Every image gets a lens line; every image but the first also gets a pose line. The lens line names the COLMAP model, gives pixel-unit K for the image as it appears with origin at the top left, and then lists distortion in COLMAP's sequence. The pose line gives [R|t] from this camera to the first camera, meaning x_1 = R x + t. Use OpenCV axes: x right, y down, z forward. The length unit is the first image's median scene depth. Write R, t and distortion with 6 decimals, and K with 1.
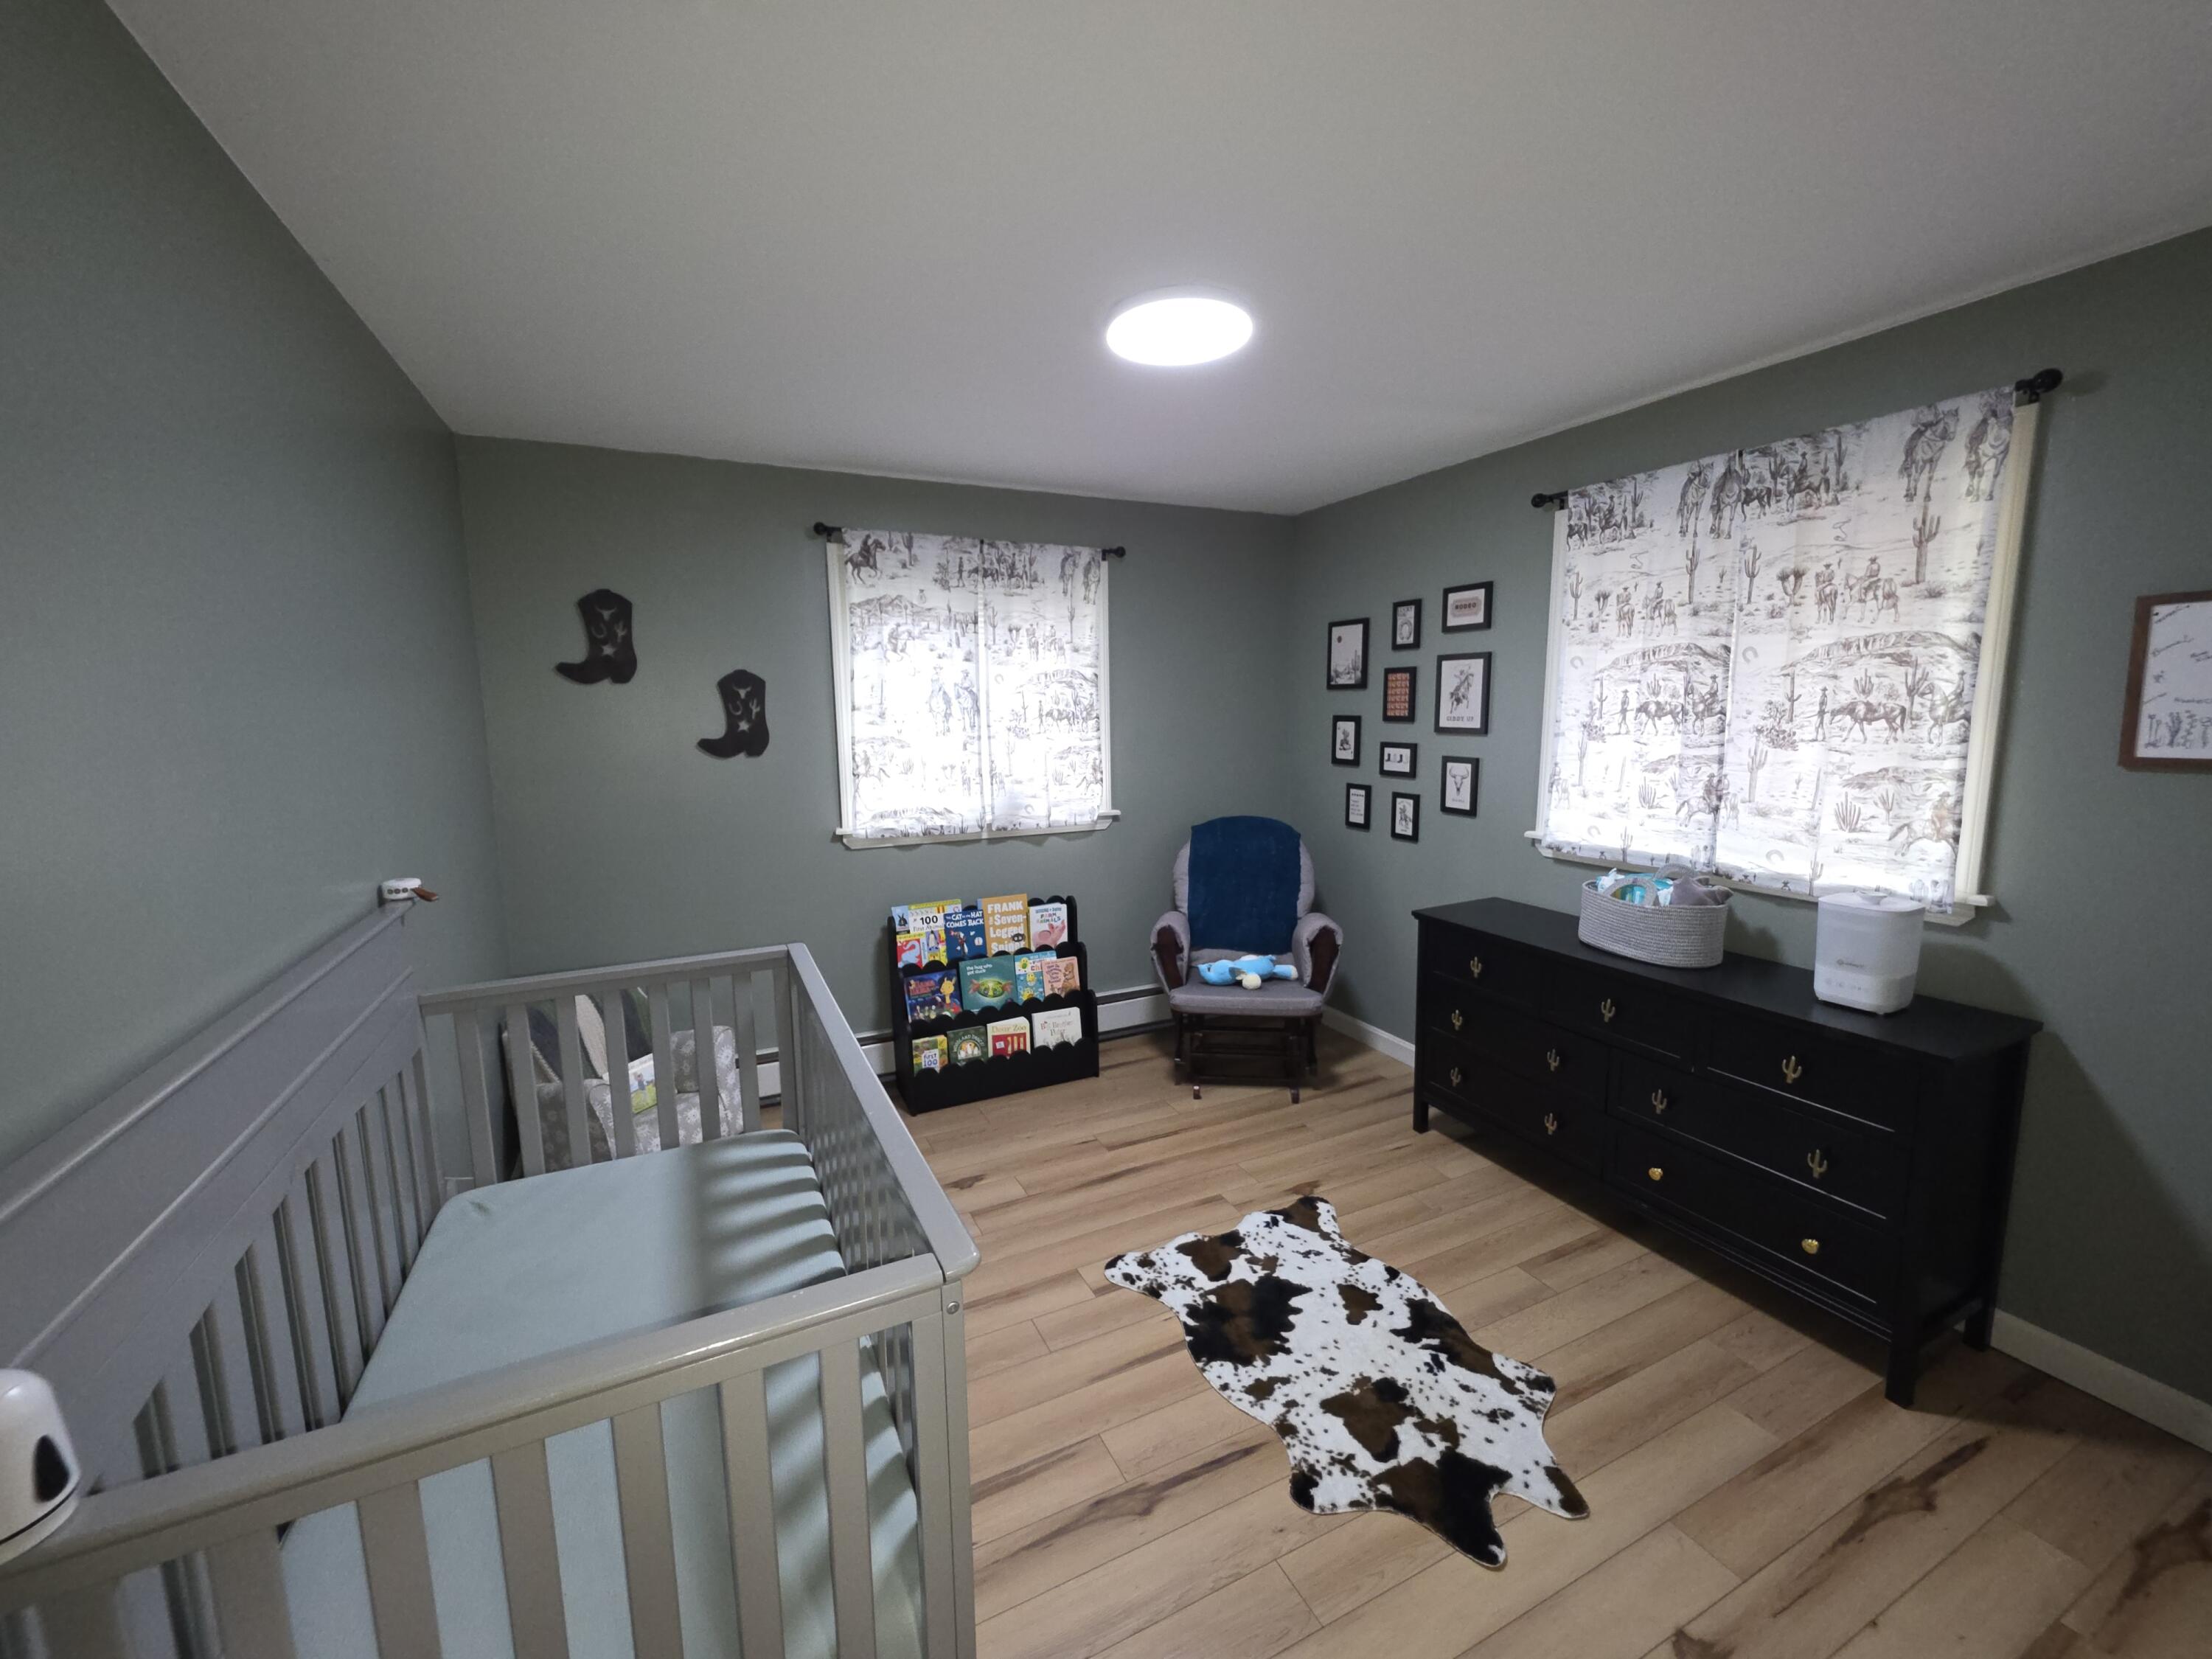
lens RADIAL K [[884.1, 0, 1105.0], [0, 884.1, 821.9], [0, 0, 1]] dist [0.000190, -0.000062]
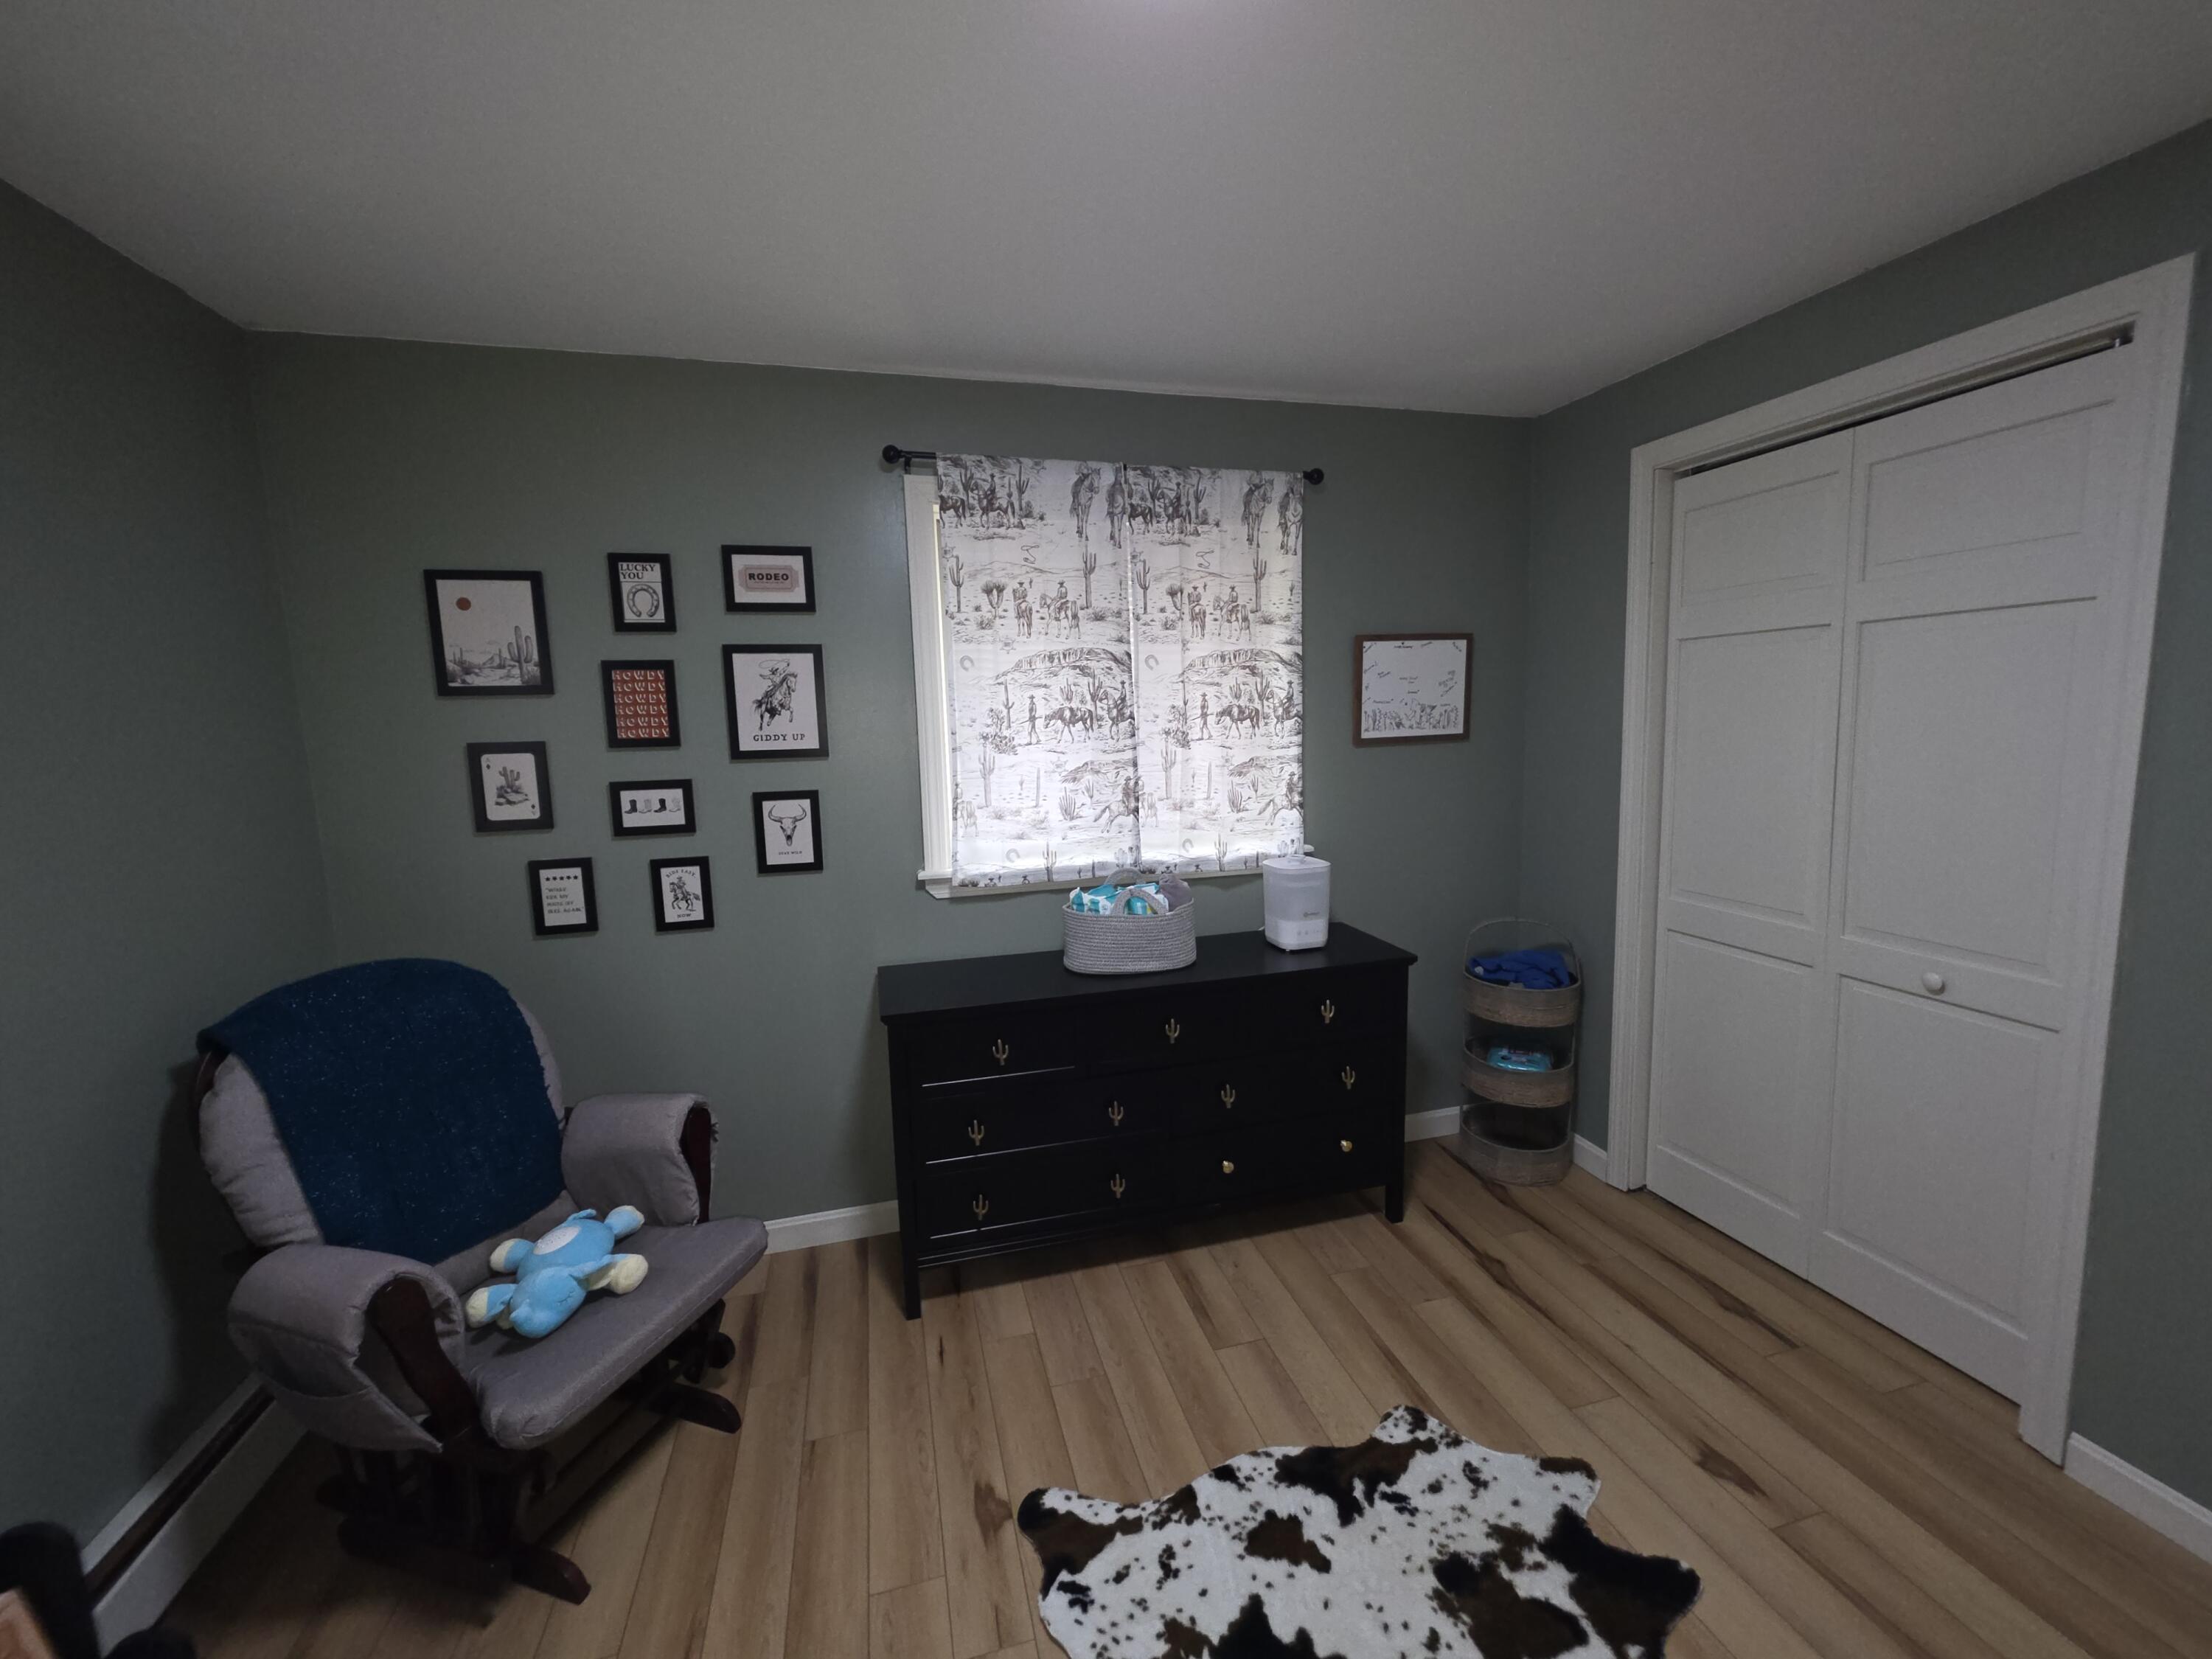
lens RADIAL K [[884.1, 0, 1105.0], [0, 884.1, 821.9], [0, 0, 1]] dist [0.000190, -0.000062]
pose [[0.183736, -0.117856, 0.975885, -0.325481], [0.153131, 0.984097, 0.090017, -0.099087], [-0.970975, 0.132899, 0.198862, 0.824709]]
